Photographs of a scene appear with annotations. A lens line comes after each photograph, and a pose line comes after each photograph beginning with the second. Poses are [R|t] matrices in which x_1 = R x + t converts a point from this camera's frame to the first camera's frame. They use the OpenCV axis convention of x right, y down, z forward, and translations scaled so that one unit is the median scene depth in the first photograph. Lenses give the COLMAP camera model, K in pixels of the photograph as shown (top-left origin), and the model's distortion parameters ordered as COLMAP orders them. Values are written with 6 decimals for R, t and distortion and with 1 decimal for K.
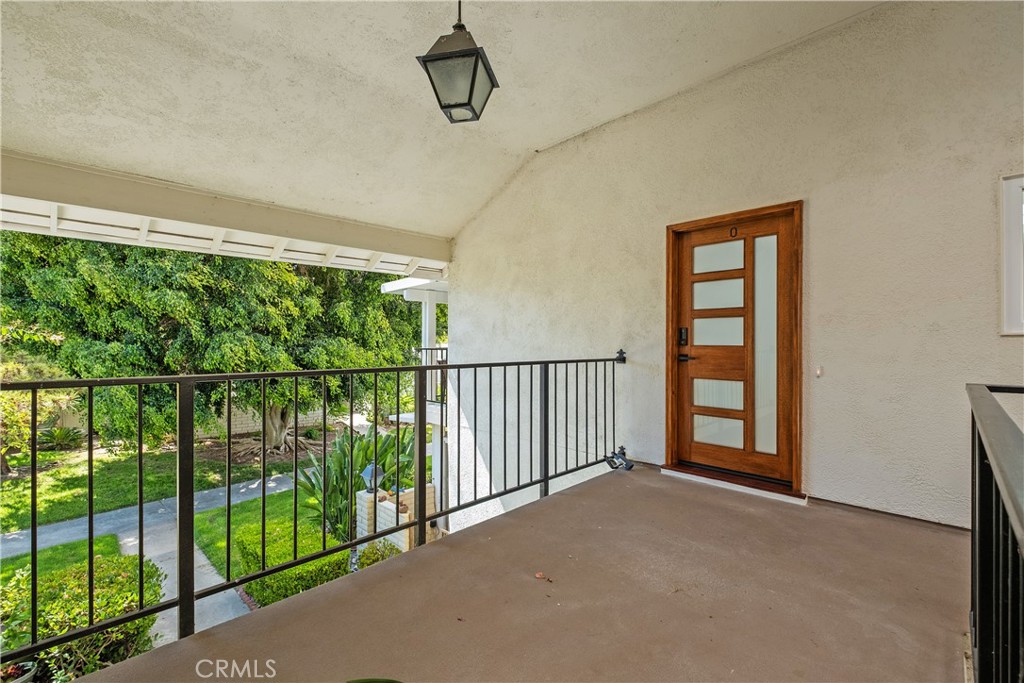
lens RADIAL K [[442.5, 0, 510.6], [0, 442.5, 340.9], [0, 0, 1]] dist [0.003072, -0.005881]
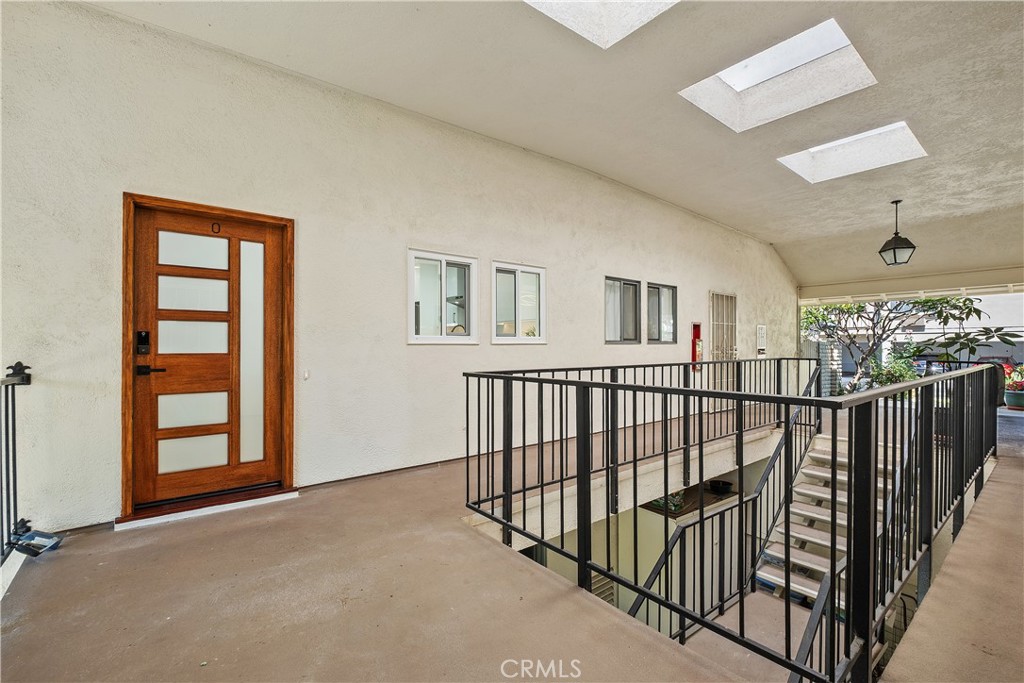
lens RADIAL K [[442.5, 0, 510.0], [0, 442.5, 346.4], [0, 0, 1]] dist [0.003072, -0.005881]
pose [[0.118118, 0.000609, 0.992999, -0.328008], [-0.001478, 0.999999, -0.000437, -0.003823], [-0.992998, -0.001416, 0.118119, 0.300821]]
